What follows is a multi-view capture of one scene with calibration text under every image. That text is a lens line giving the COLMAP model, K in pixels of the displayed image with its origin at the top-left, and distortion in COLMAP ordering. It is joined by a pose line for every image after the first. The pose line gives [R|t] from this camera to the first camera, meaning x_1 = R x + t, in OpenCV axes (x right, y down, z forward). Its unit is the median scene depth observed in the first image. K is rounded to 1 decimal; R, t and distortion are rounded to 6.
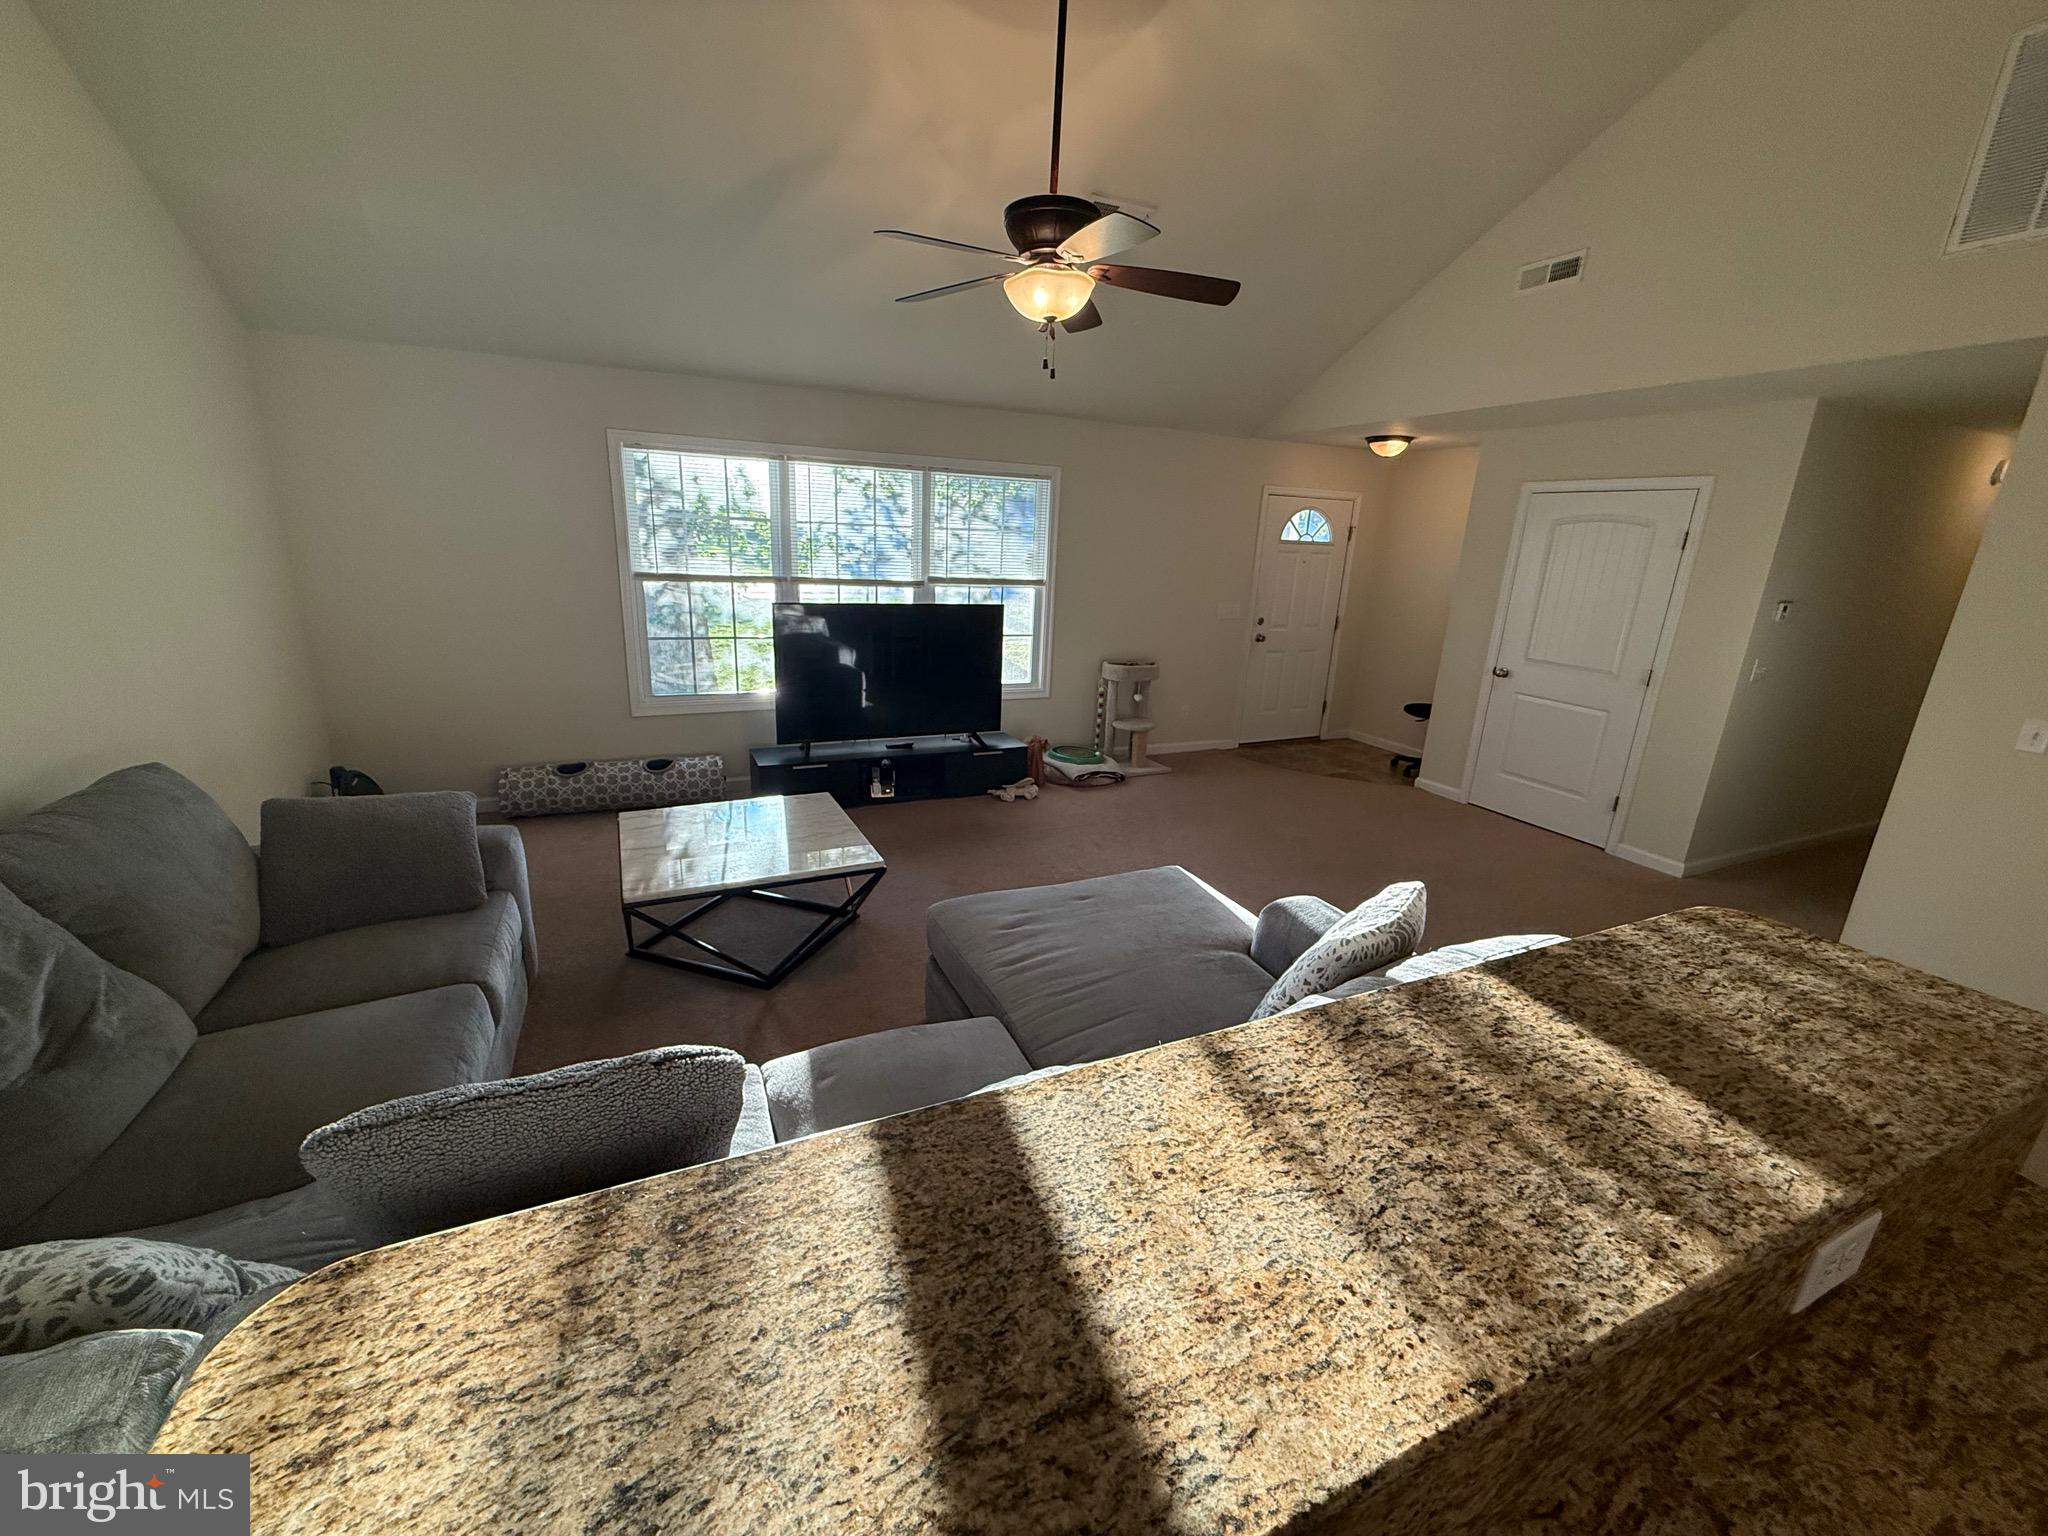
lens RADIAL K [[812.6, 0, 1017.8], [0, 812.6, 768.6], [0, 0, 1]] dist [-0.001351, -0.000066]
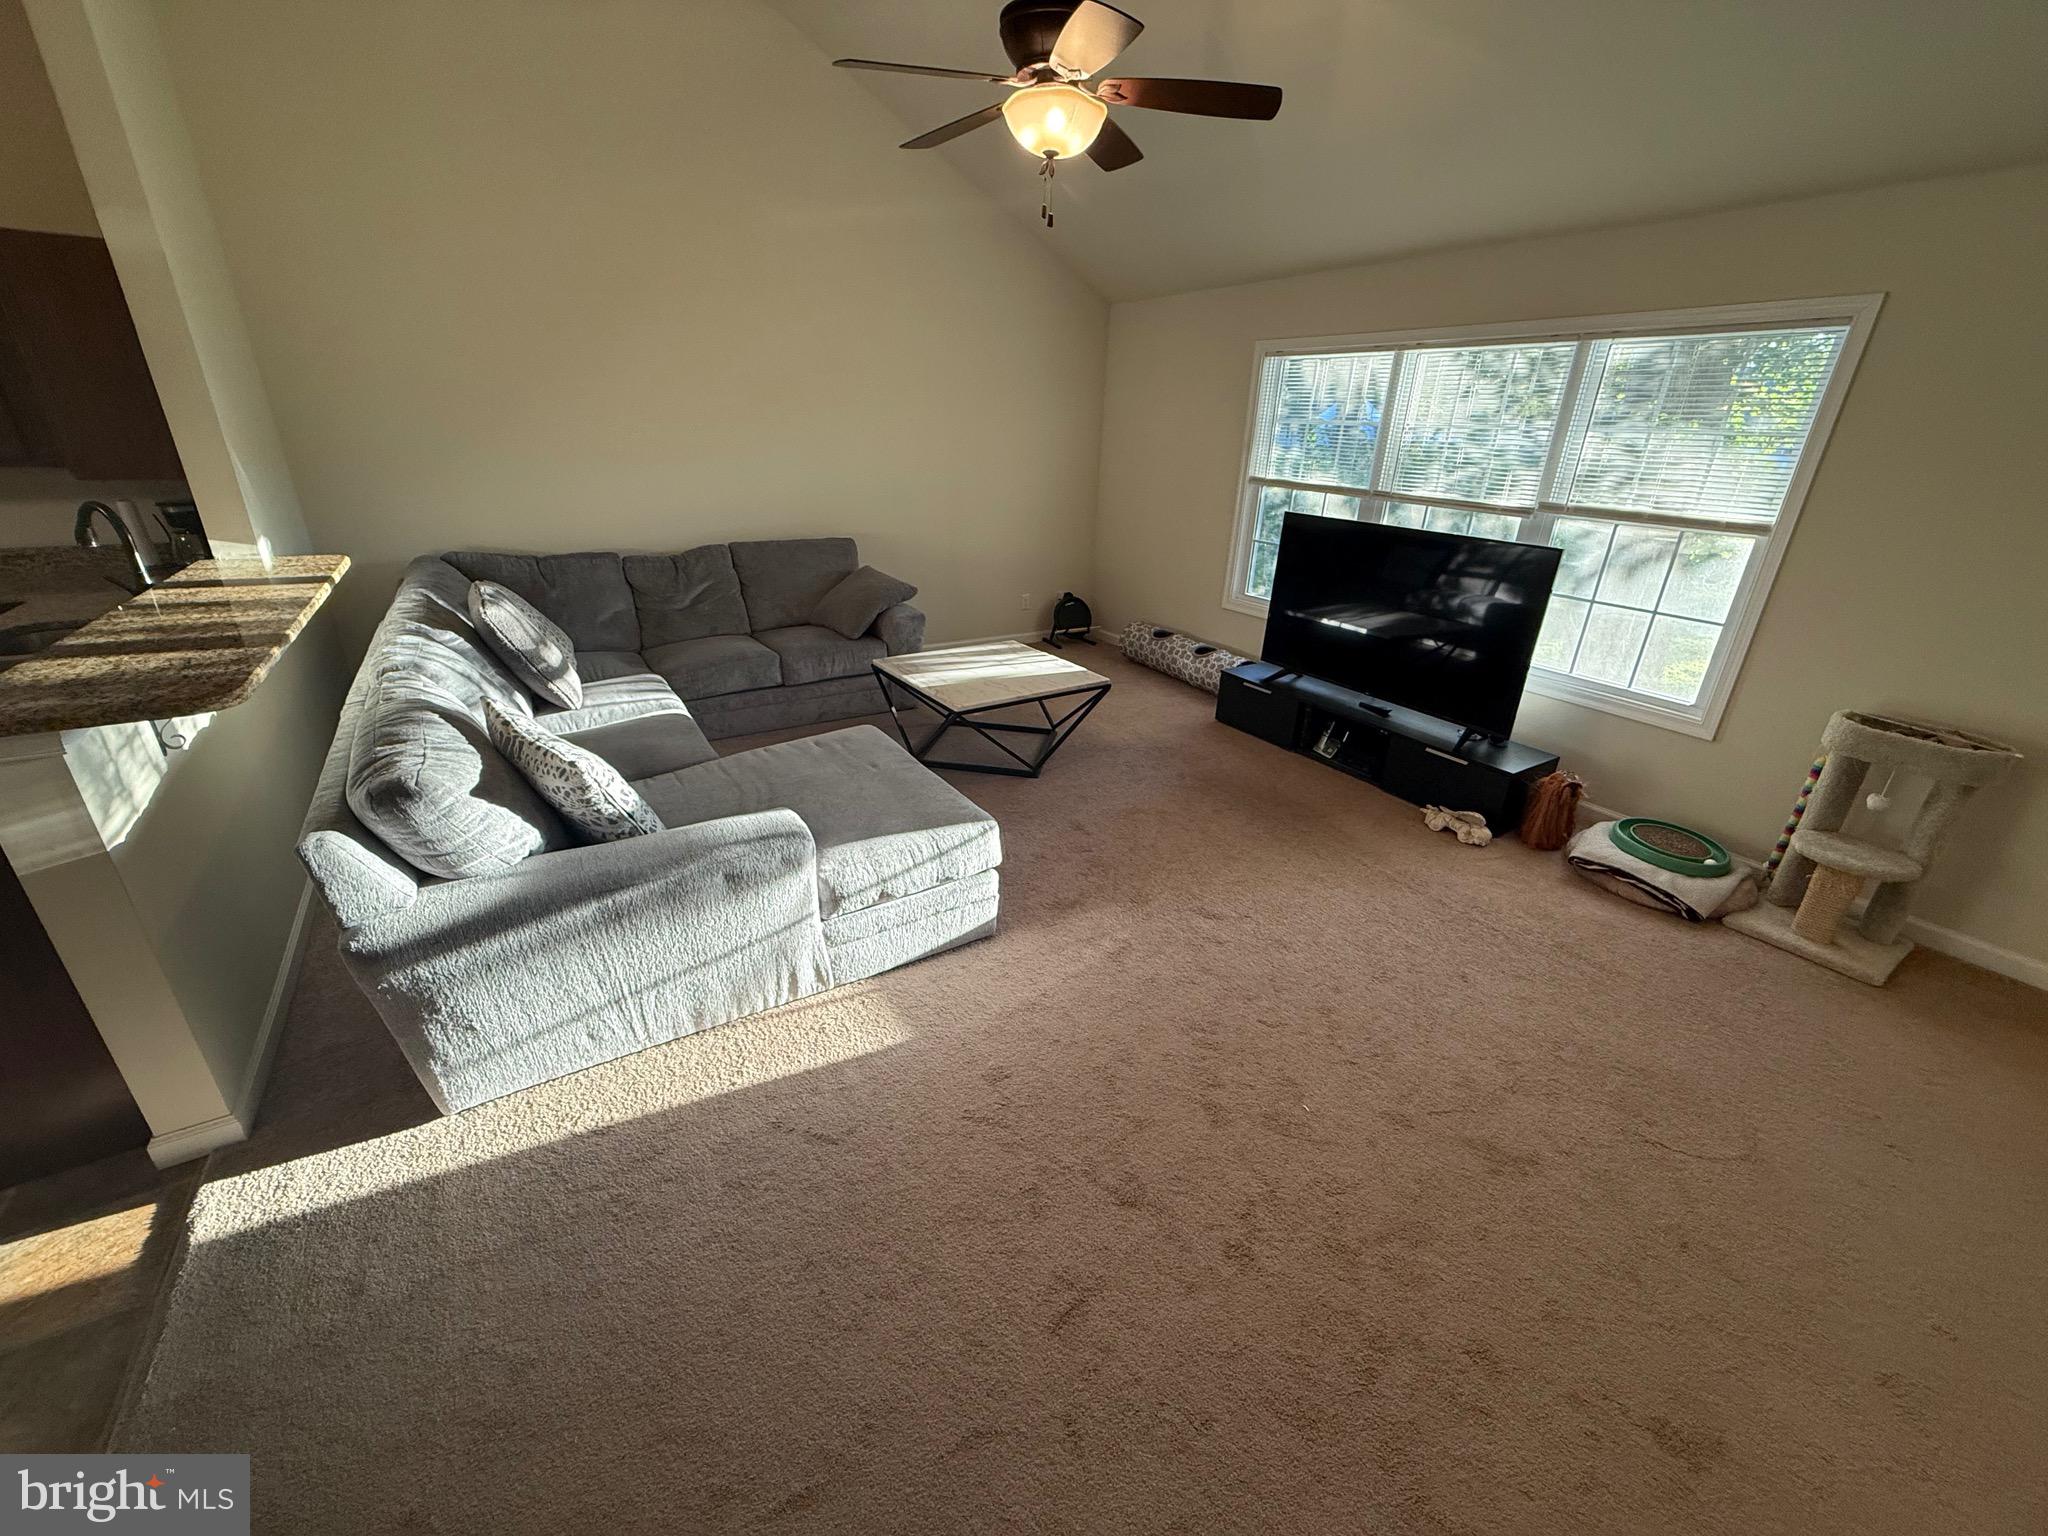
lens RADIAL K [[812.6, 0, 1017.8], [0, 812.6, 768.6], [0, 0, 1]] dist [-0.001351, -0.000066]
pose [[0.131123, 0.356182, -0.925171, 0.629446], [-0.297093, 0.904455, 0.306101, -0.126065], [0.945803, 0.234725, 0.224414, 0.544106]]
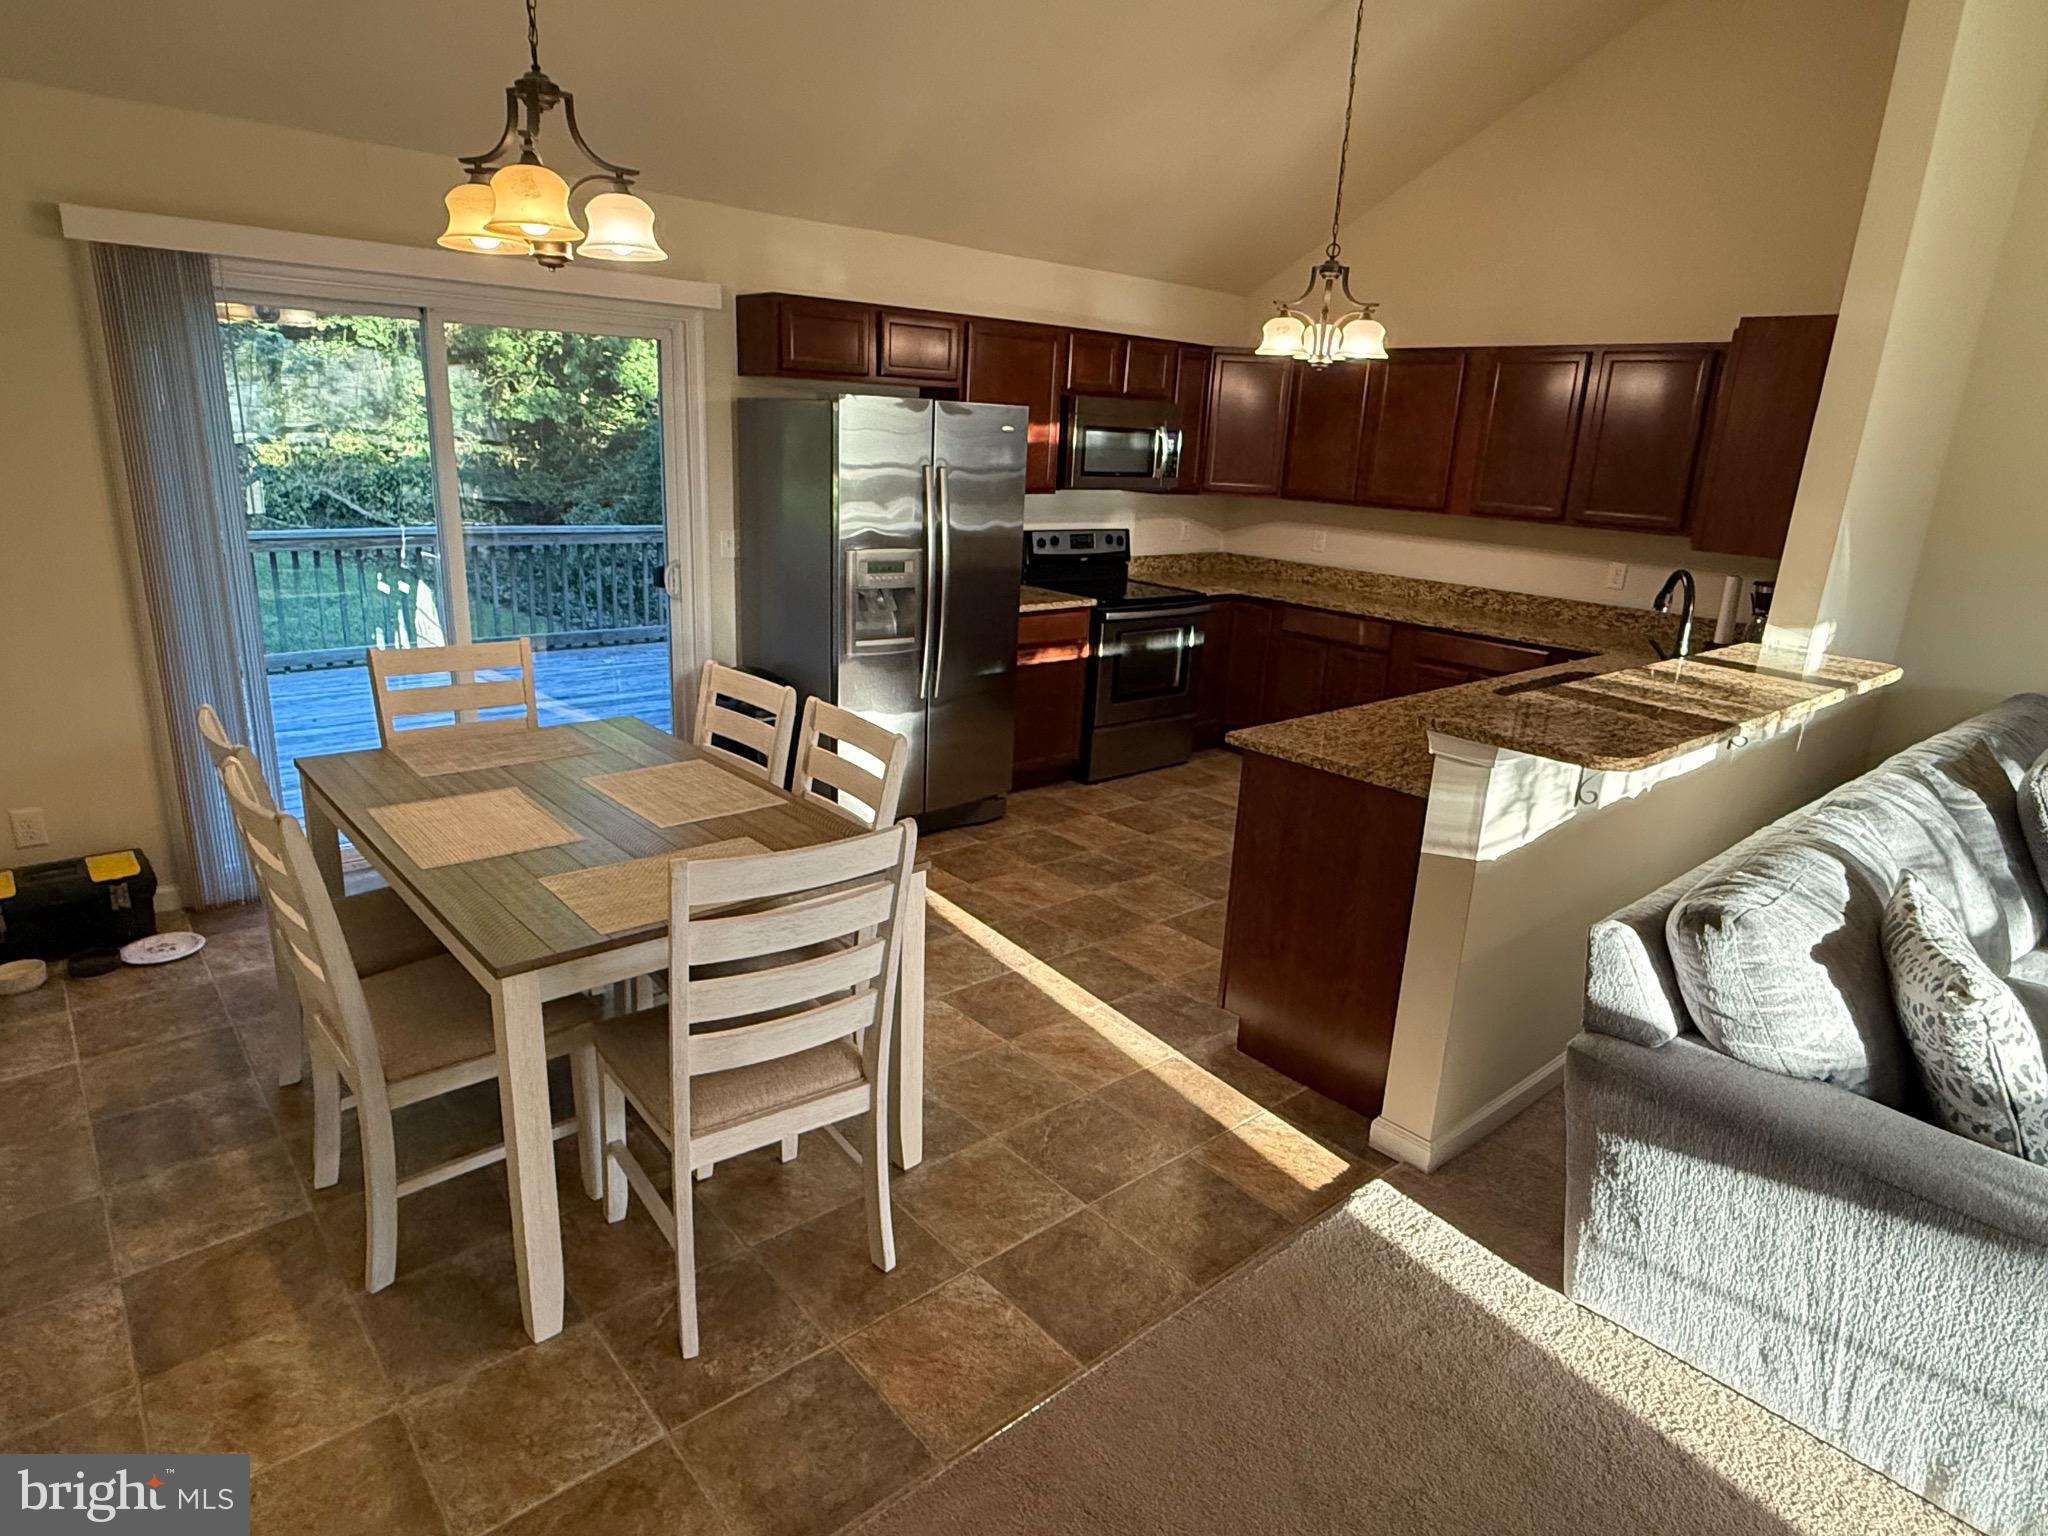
lens RADIAL K [[1155.7, 0, 1024.0], [0, 1155.7, 768.0], [0, 0, 1]] dist [0.000743, -0.000396]
pose [[-0.954787, -0.000464, -0.297291, 0.629703], [-0.158929, 0.845907, 0.509100, -0.147712], [0.251245, 0.533330, -0.807735, 0.618472]]
